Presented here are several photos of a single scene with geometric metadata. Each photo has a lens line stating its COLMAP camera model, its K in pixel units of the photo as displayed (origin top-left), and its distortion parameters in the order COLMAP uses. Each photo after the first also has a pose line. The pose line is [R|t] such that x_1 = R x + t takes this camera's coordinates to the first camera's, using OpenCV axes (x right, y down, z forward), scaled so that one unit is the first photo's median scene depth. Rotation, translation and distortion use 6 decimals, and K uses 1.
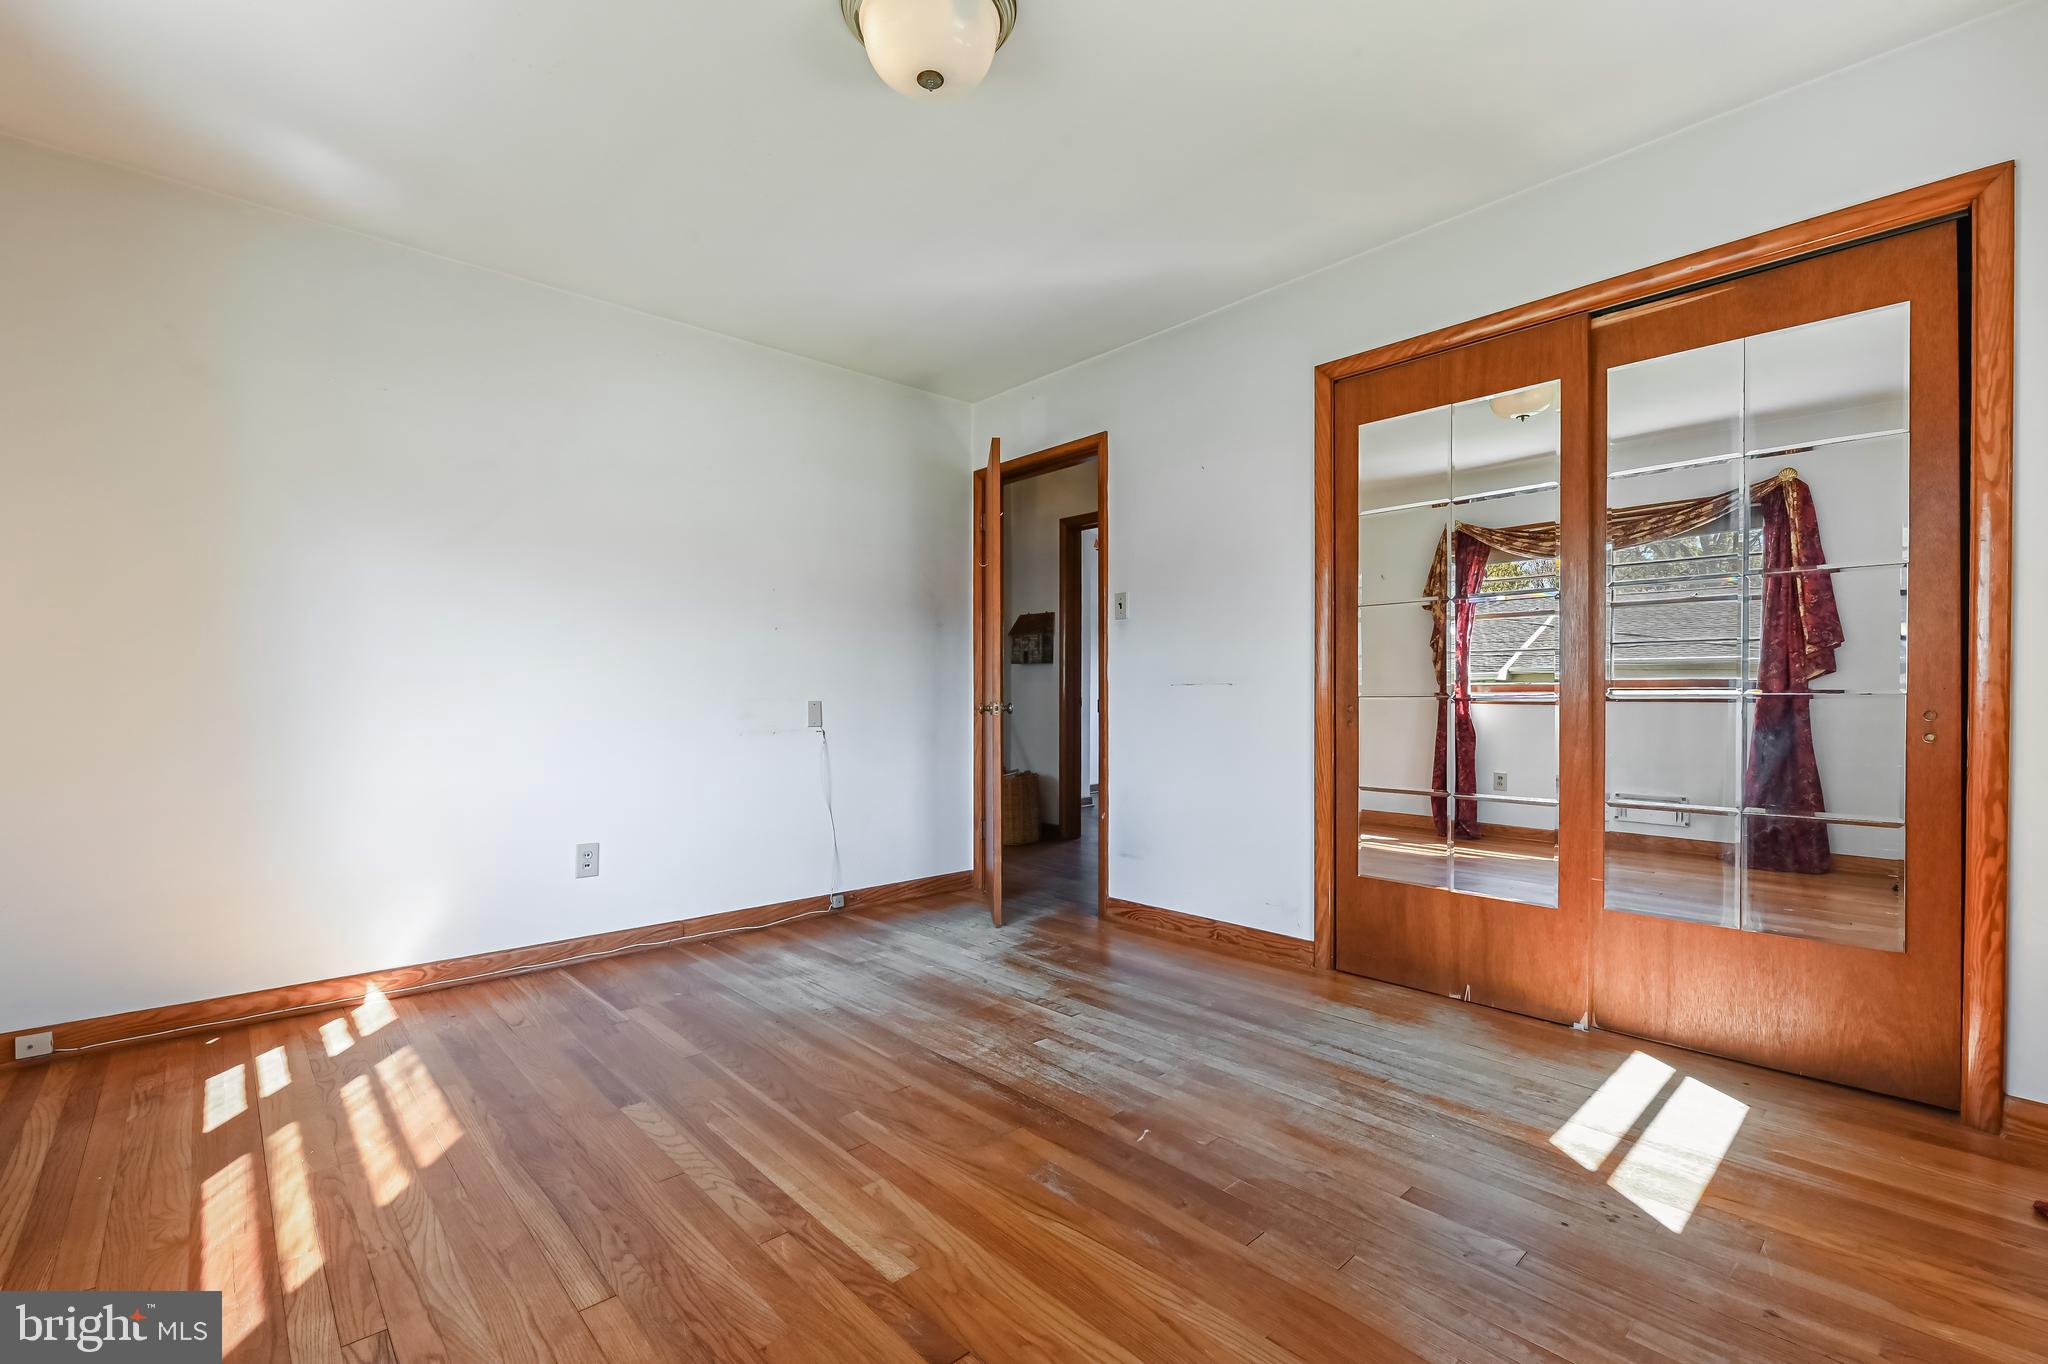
lens RADIAL K [[857.7, 0, 1022.5], [0, 857.7, 692.1], [0, 0, 1]] dist [-0.003006, -0.000130]
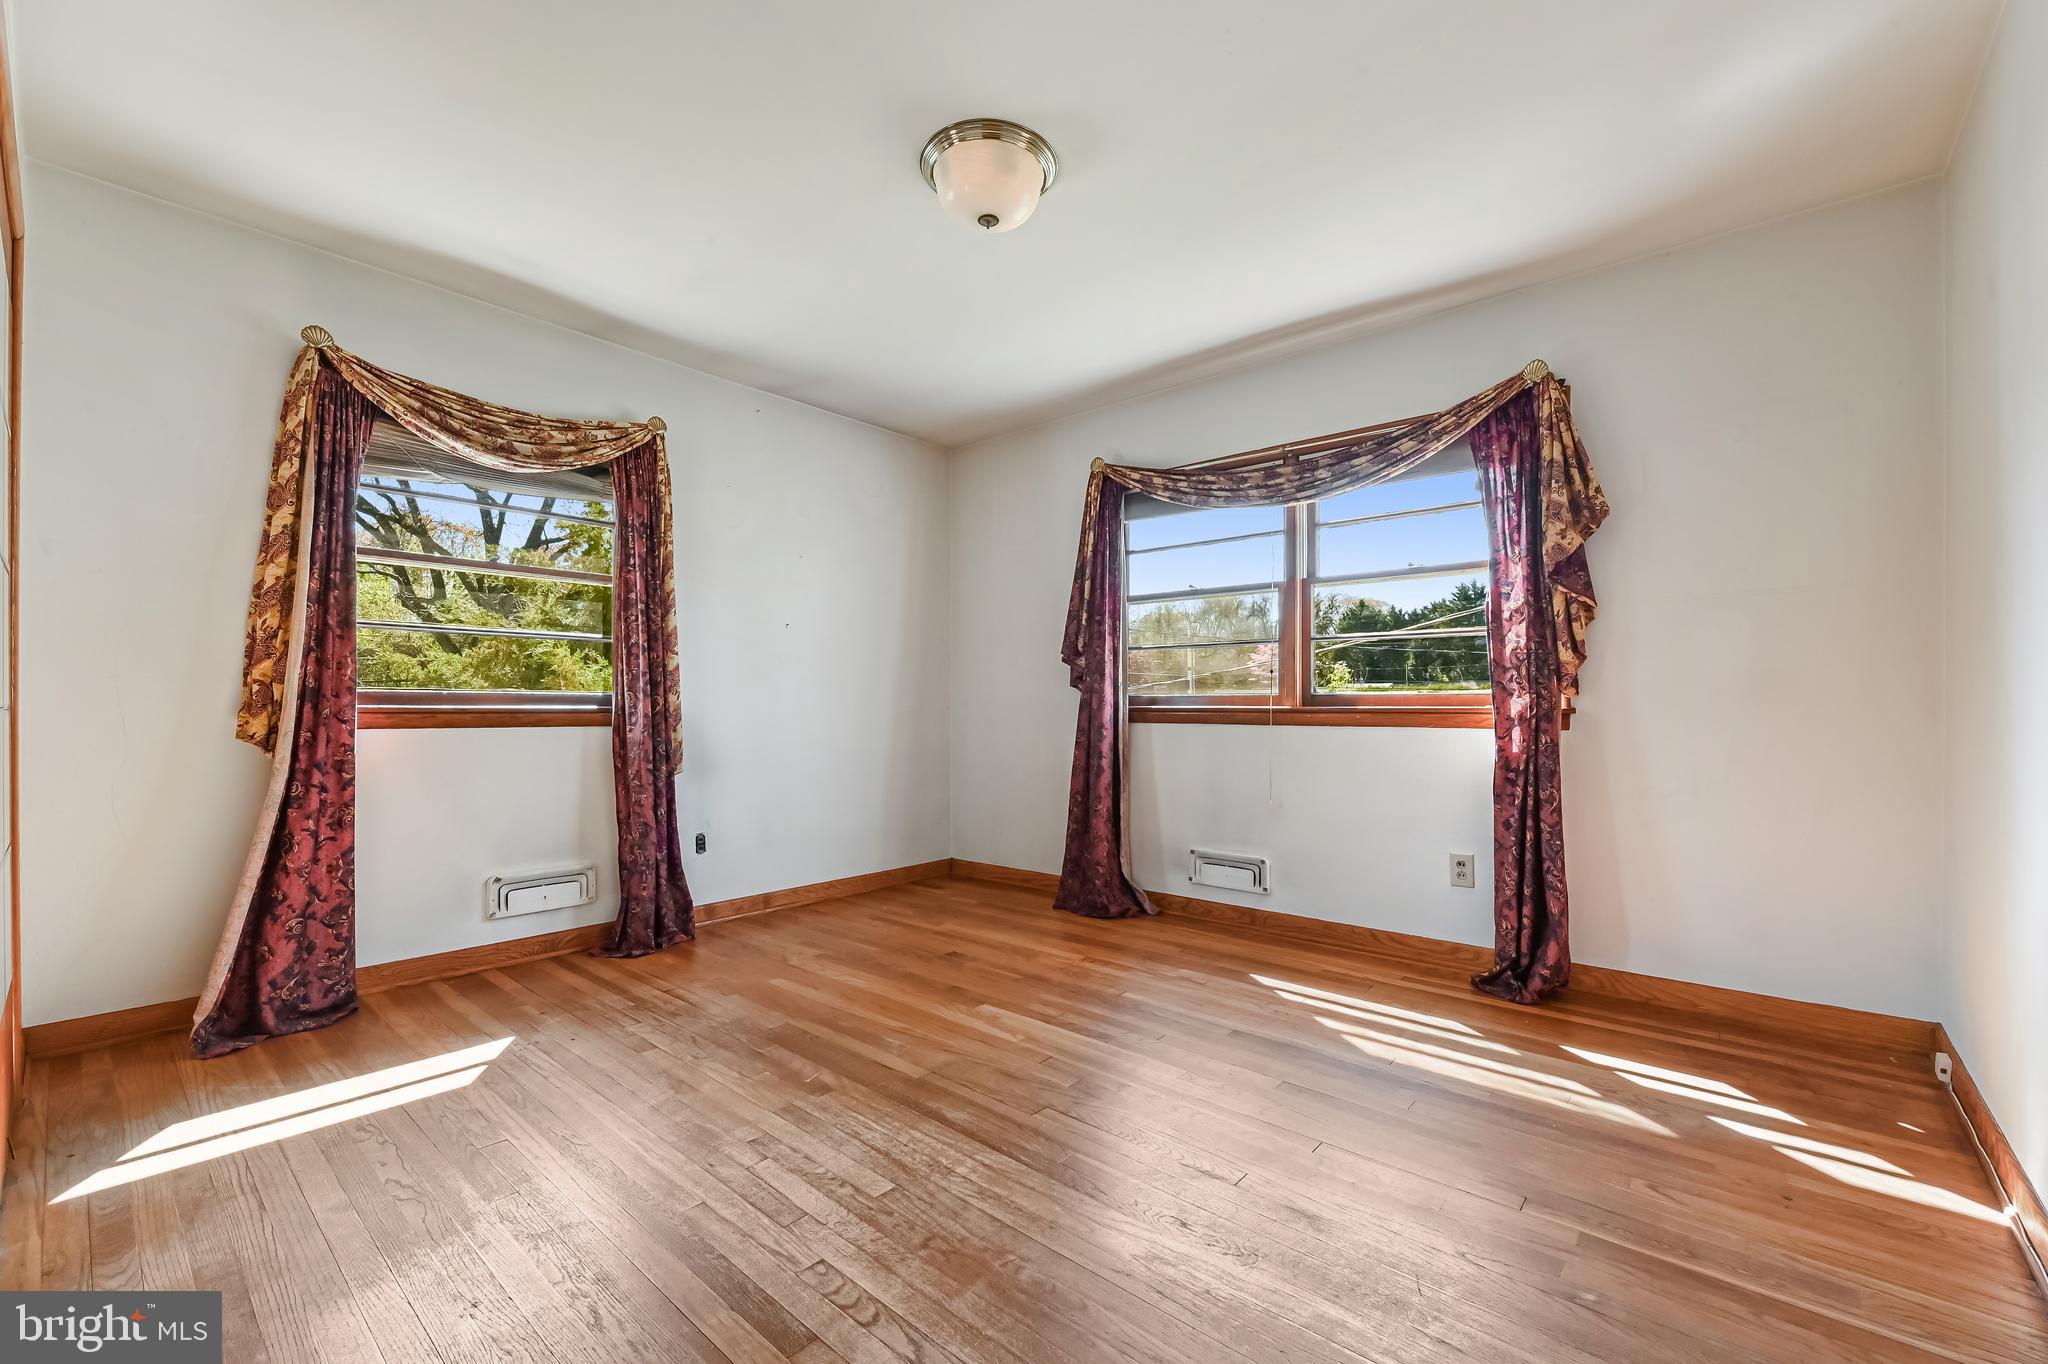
lens RADIAL K [[857.7, 0, 1023.5], [0, 857.7, 693.0], [0, 0, 1]] dist [-0.003006, -0.000130]
pose [[-0.994777, 0.001140, -0.102070, -0.025474], [0.002158, 0.999949, -0.009866, 0.000119], [0.102054, -0.010035, -0.994728, 2.015428]]
